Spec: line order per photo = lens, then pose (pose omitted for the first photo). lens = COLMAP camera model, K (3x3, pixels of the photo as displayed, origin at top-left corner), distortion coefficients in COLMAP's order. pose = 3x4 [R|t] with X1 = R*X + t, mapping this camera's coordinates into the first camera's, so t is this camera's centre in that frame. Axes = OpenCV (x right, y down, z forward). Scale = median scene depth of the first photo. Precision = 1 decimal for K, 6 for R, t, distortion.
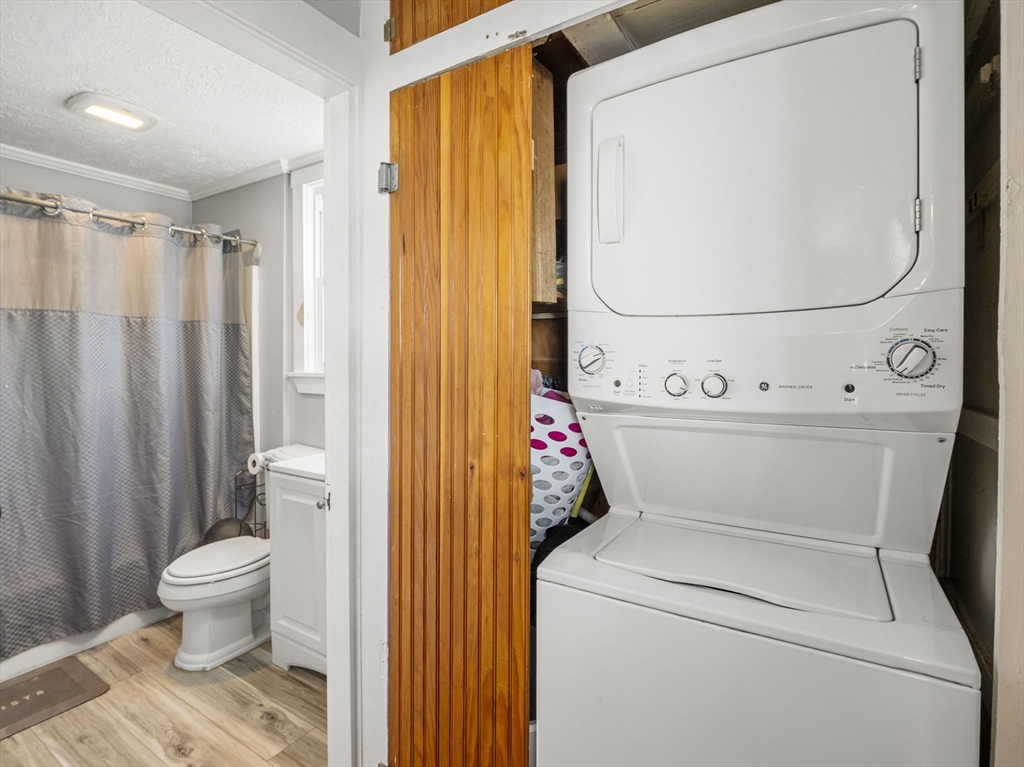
lens RADIAL K [[508.4, 0, 507.5], [0, 508.4, 375.7], [0, 0, 1]] dist [-0.020380, 0.002679]
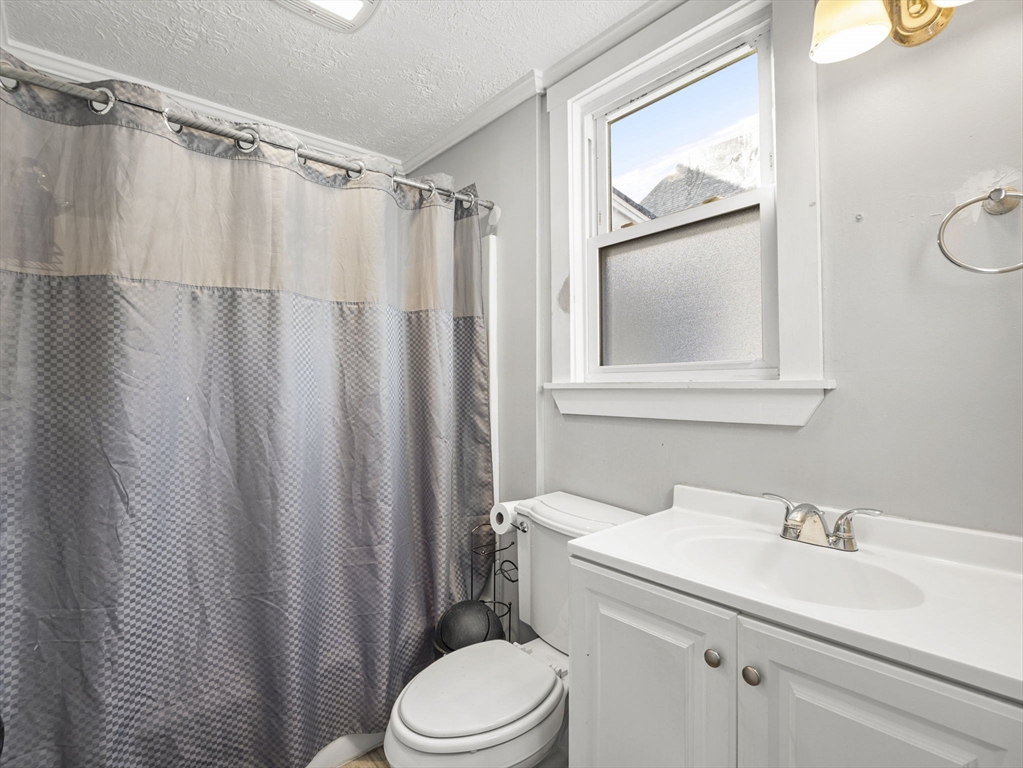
lens RADIAL K [[507.9, 0, 513.1], [0, 507.9, 388.4], [0, 0, 1]] dist [-0.020380, 0.002679]
pose [[0.954145, -0.008863, -0.299212, -0.316707], [0.001485, 0.999689, -0.024877, 0.020483], [0.299340, 0.023292, 0.953862, 0.403294]]
